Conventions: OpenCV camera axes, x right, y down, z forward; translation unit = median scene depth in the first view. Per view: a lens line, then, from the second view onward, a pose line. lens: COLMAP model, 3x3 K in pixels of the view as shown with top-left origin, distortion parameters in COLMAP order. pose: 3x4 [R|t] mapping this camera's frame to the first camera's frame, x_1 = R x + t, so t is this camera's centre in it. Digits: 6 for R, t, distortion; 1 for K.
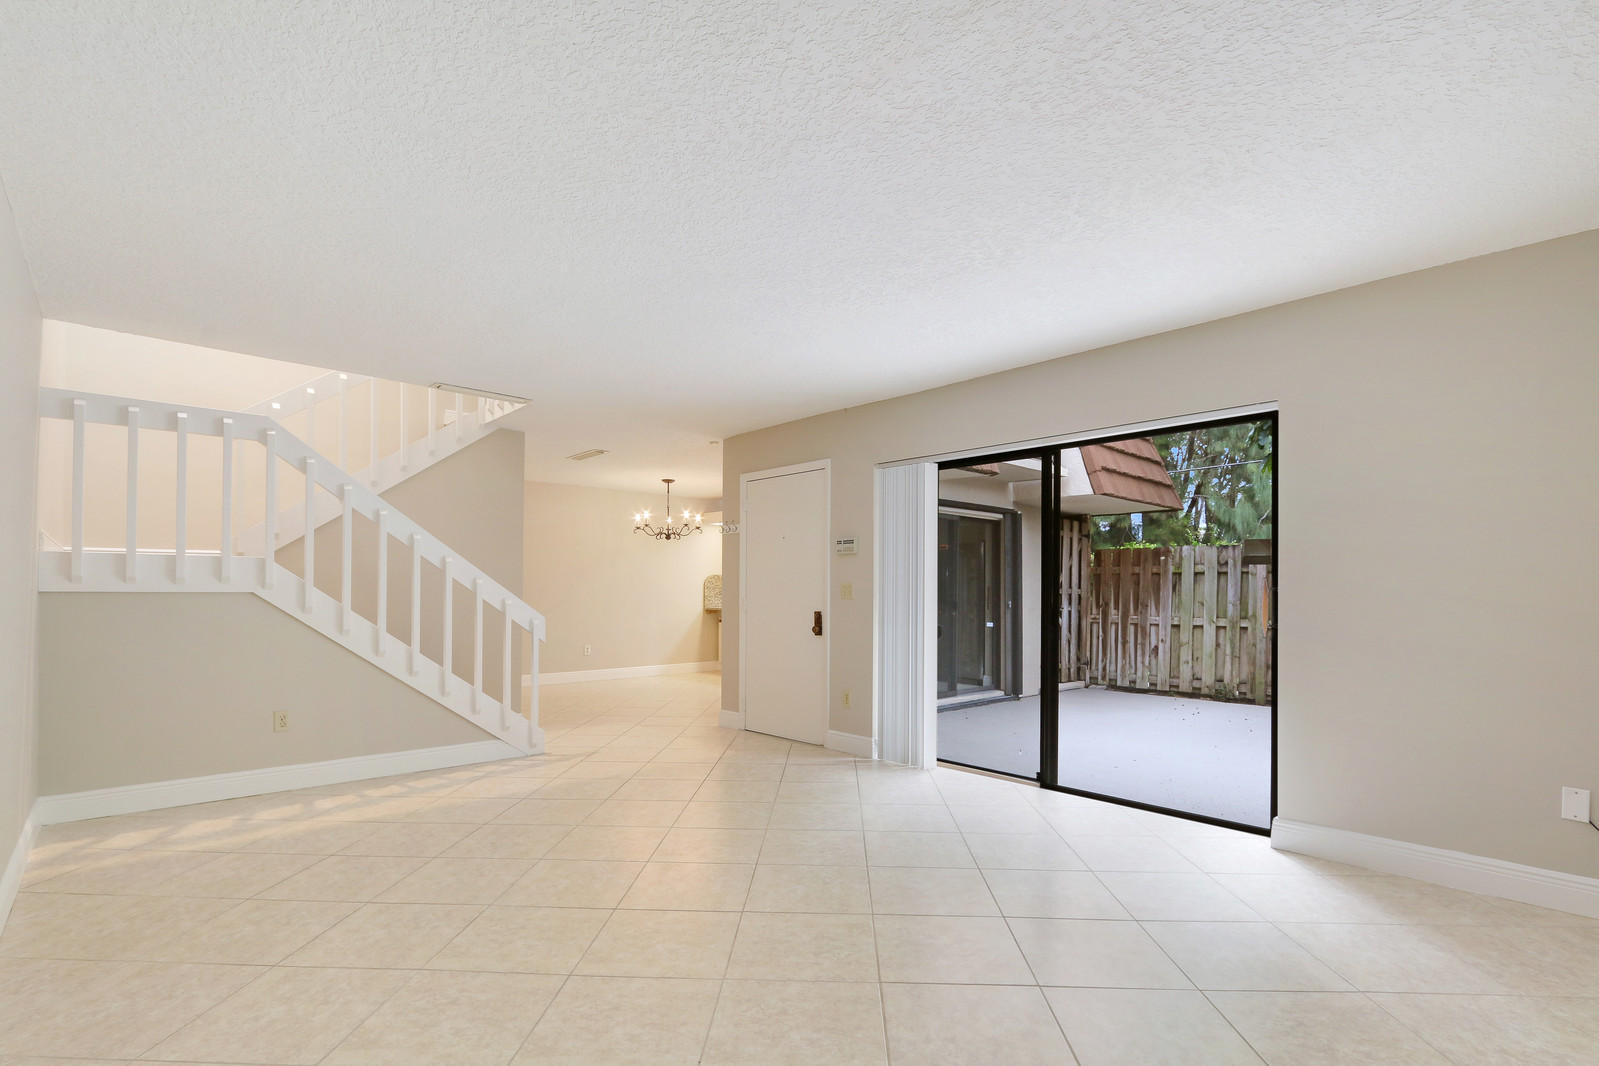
lens RADIAL K [[754.9, 0, 798.9], [0, 754.9, 590.0], [0, 0, 1]] dist [-0.017691, -0.000173]
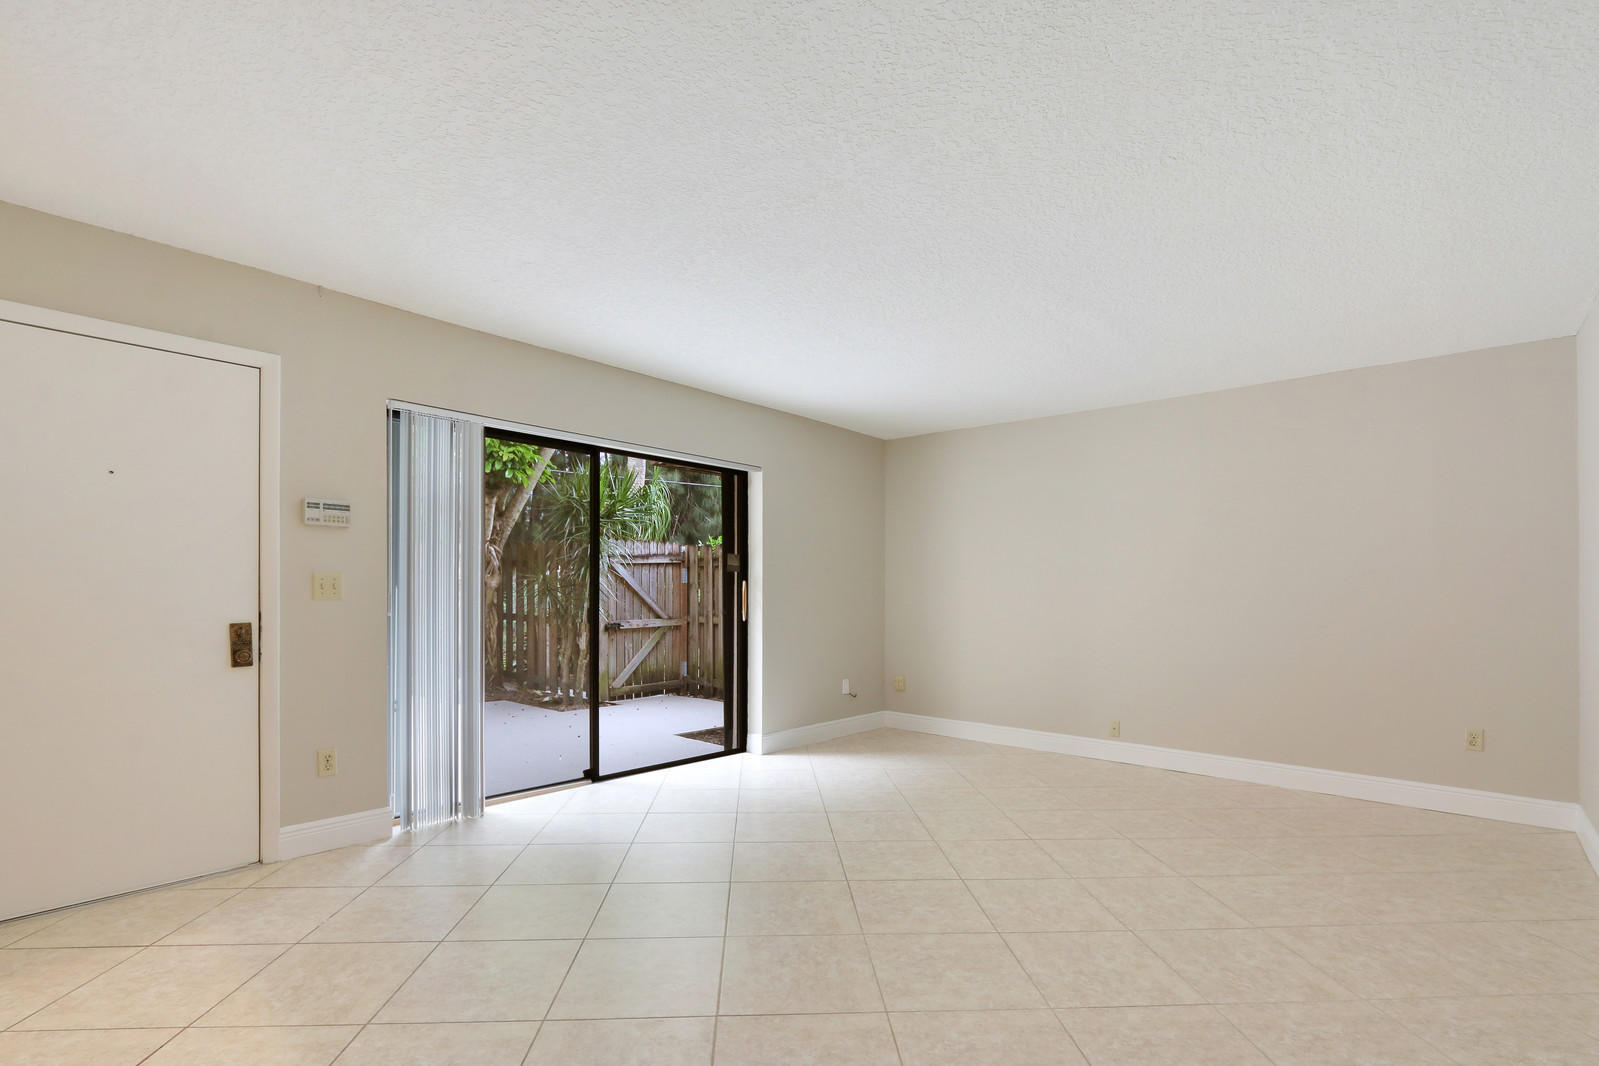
lens RADIAL K [[754.9, 0, 798.9], [0, 754.9, 590.0], [0, 0, 1]] dist [-0.017691, -0.000173]
pose [[-0.105114, -0.001860, 0.994458, -0.611069], [-0.007680, 0.999970, 0.001058, 0.000409], [-0.994431, -0.007527, -0.105125, 0.717627]]
